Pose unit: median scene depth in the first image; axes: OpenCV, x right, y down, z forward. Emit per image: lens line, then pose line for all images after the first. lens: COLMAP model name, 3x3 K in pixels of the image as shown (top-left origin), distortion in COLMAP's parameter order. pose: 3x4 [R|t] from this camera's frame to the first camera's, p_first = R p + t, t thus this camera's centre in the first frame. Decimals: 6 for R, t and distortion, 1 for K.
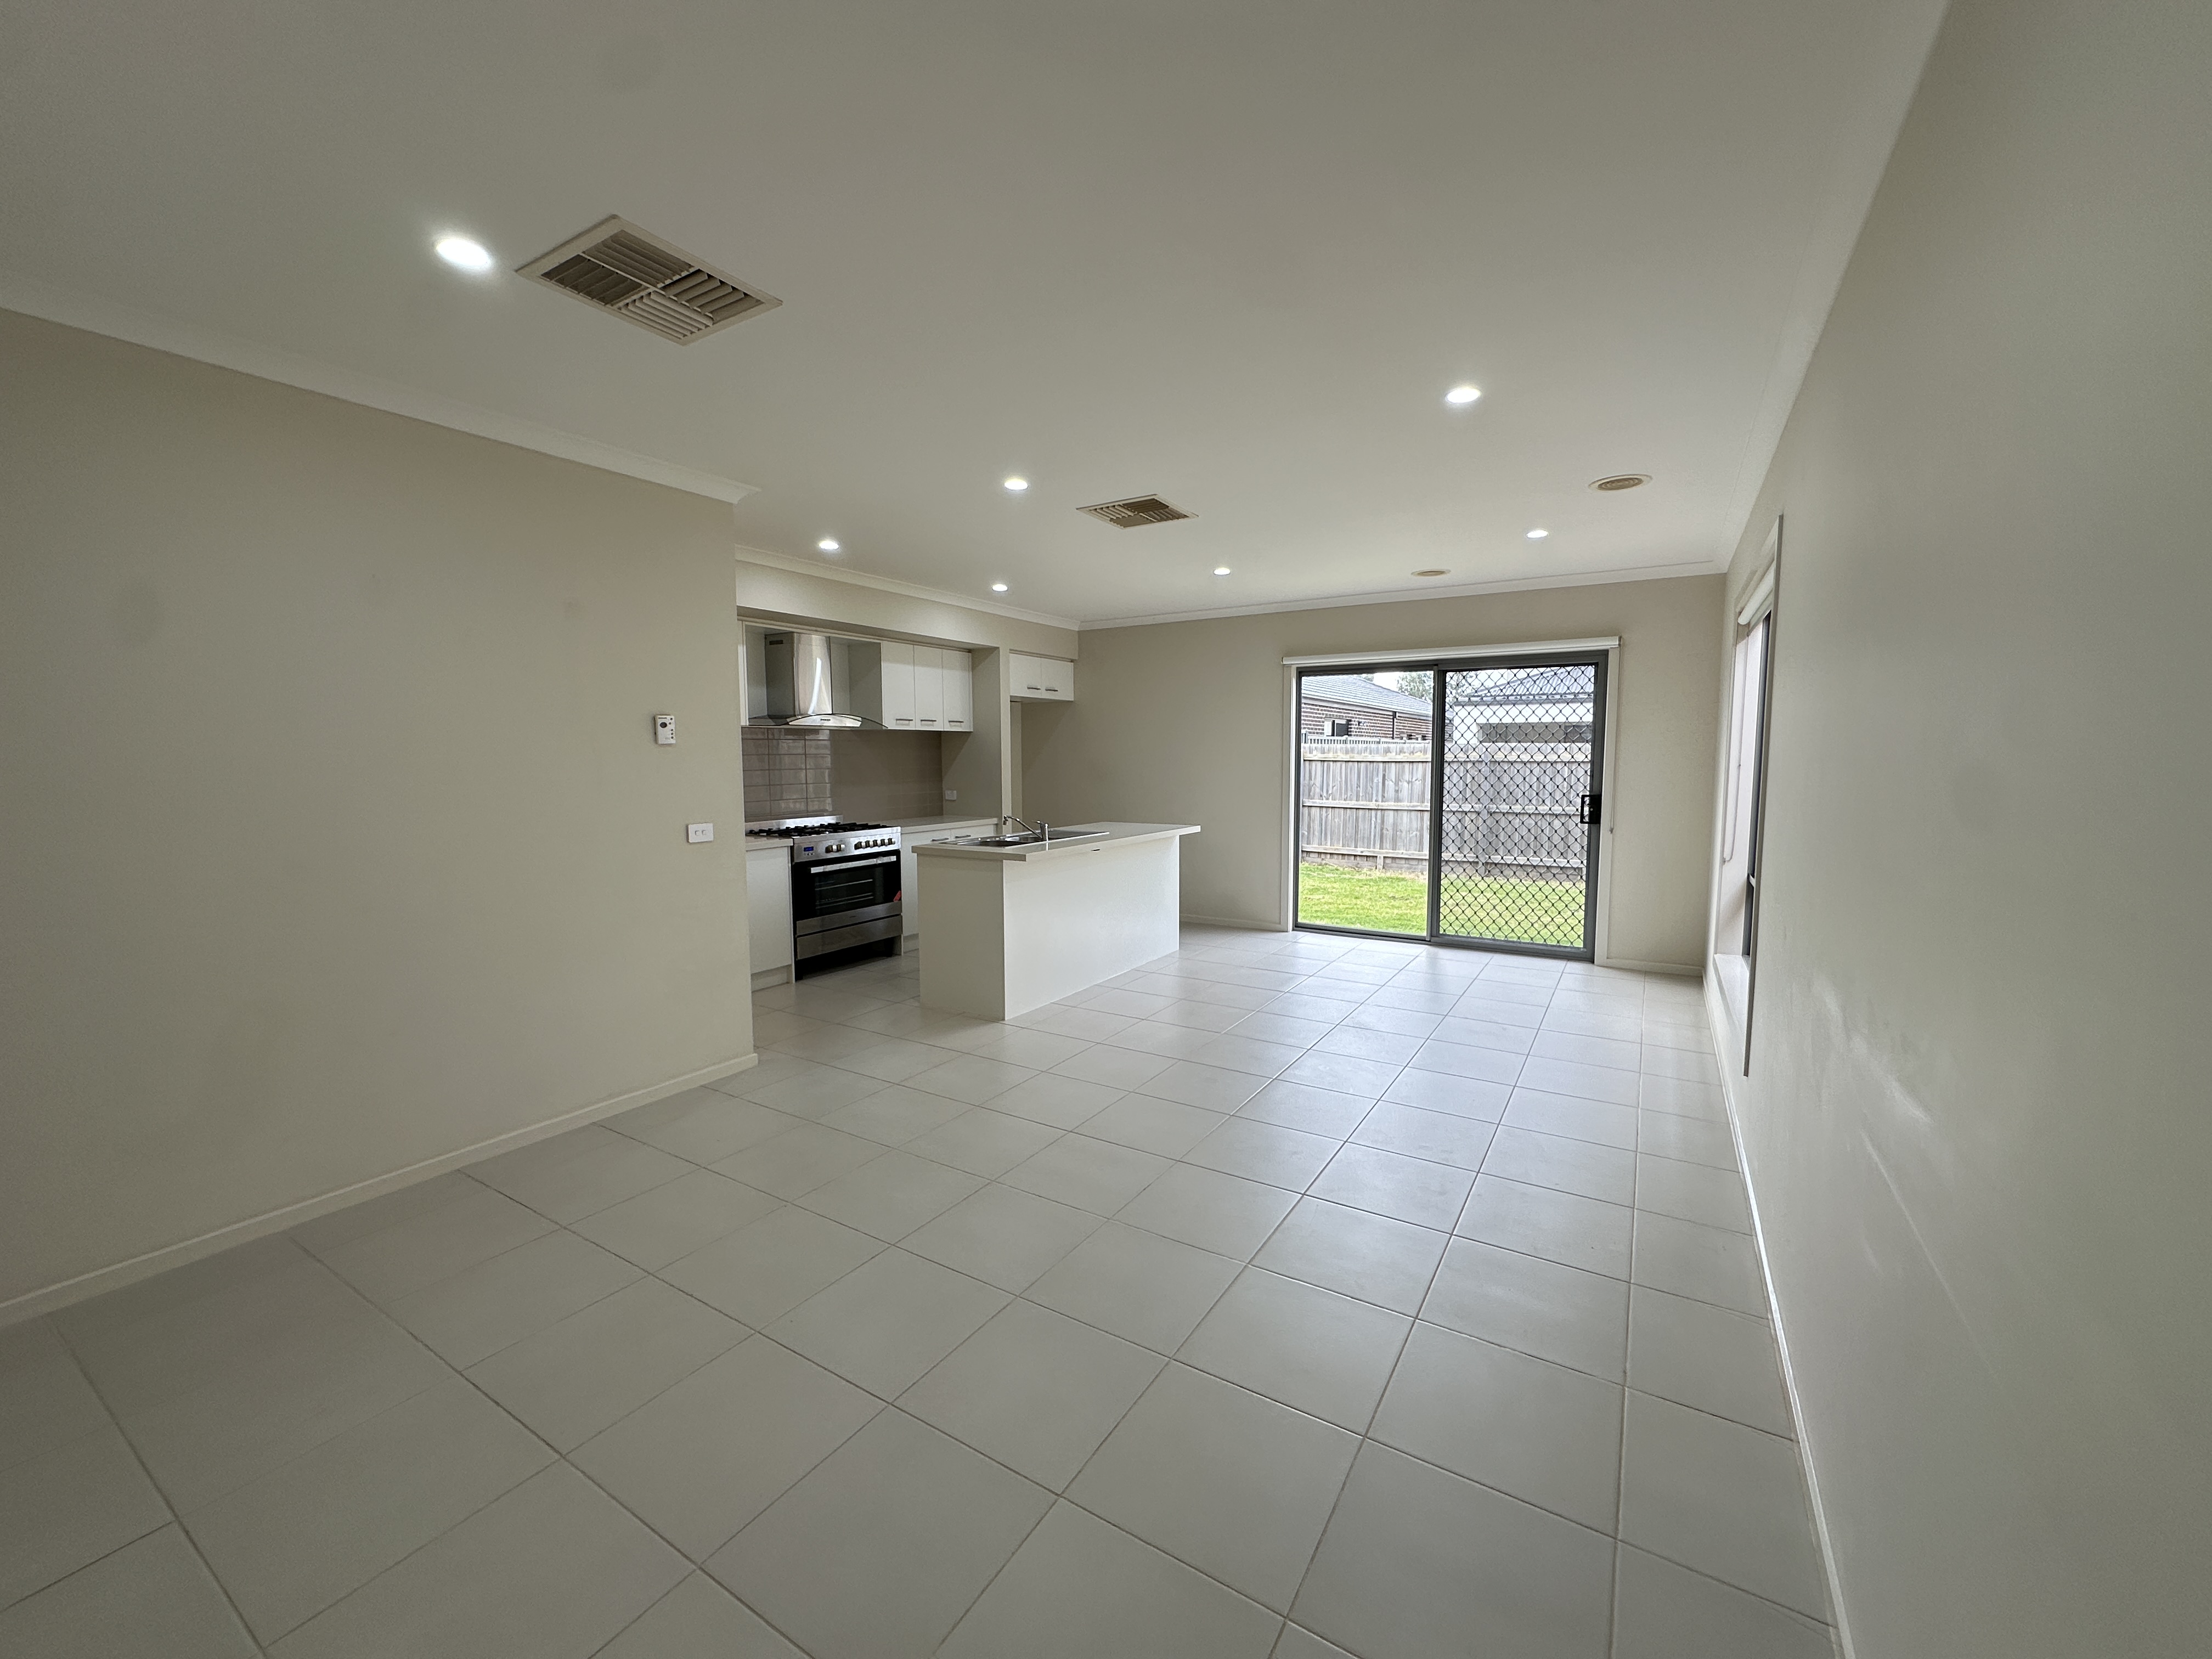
lens RADIAL K [[885.2, 0, 1106.0], [0, 885.2, 829.5], [0, 0, 1]] dist [-0.001975, -0.000309]
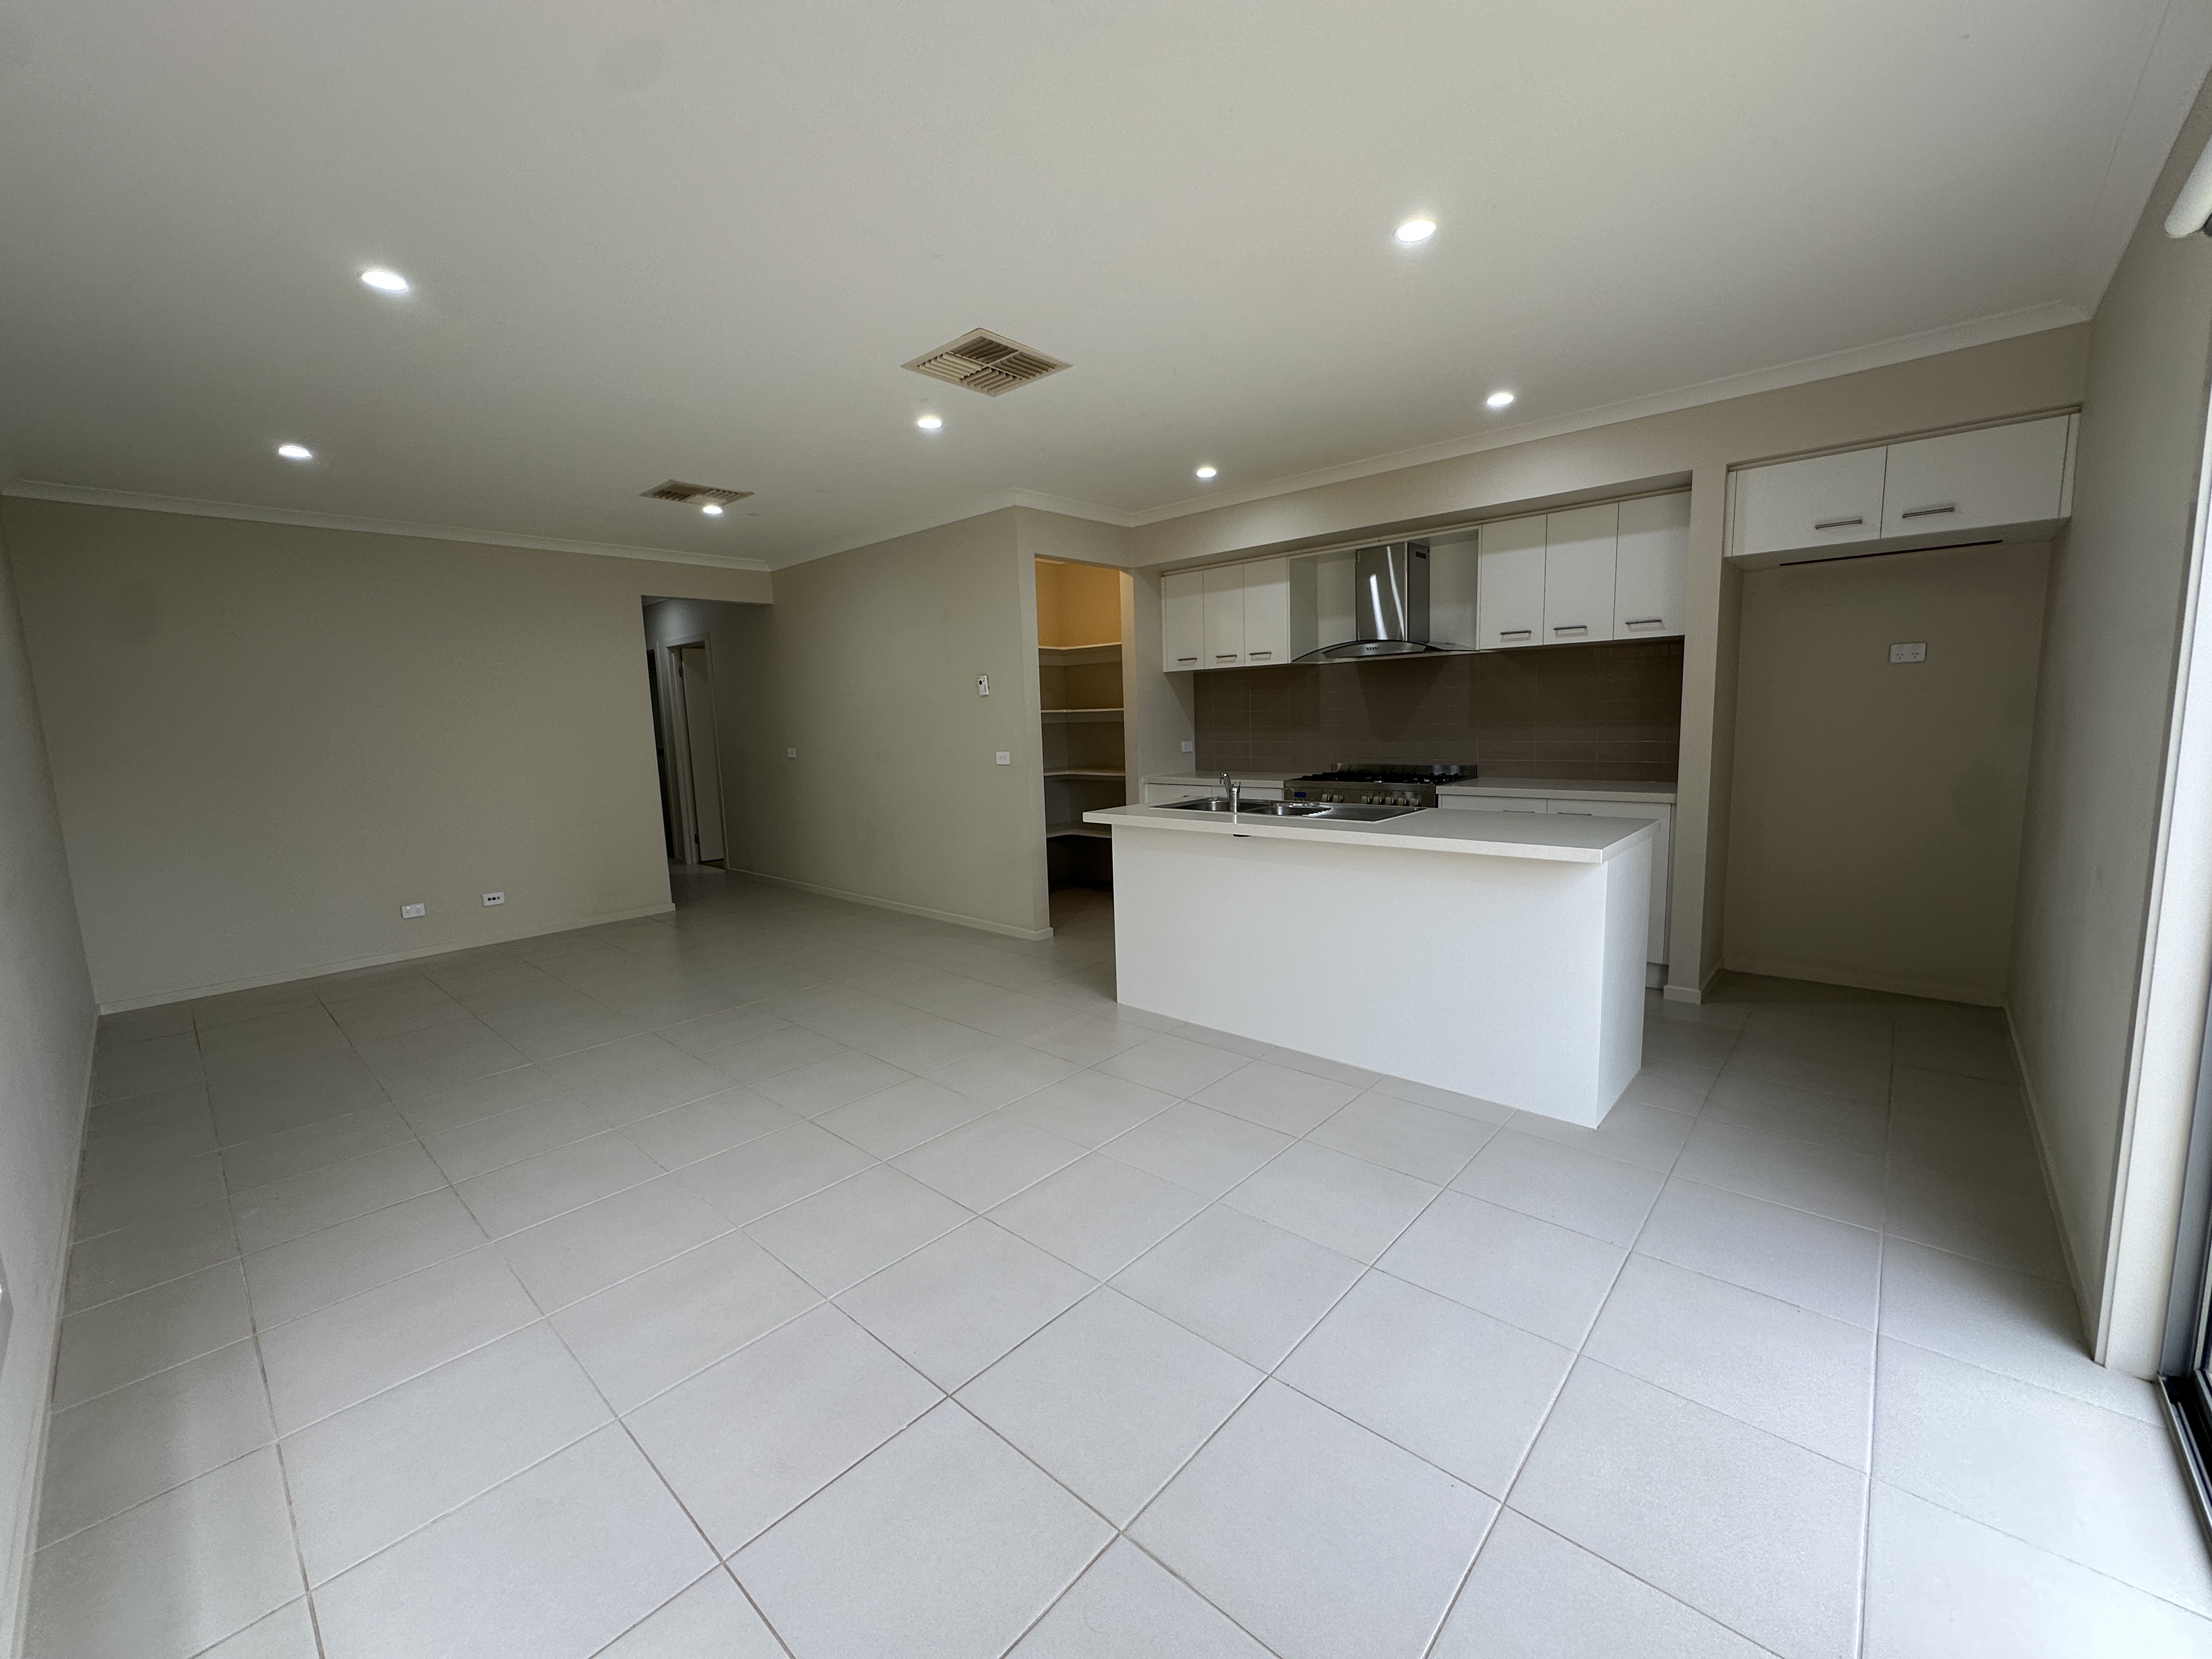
lens RADIAL K [[885.2, 0, 1106.0], [0, 885.2, 829.5], [0, 0, 1]] dist [-0.001975, -0.000309]
pose [[-0.179773, 0.139406, -0.973780, 0.544487], [-0.052073, 0.987171, 0.150936, -0.064267], [0.982329, 0.077841, -0.170207, 0.865502]]
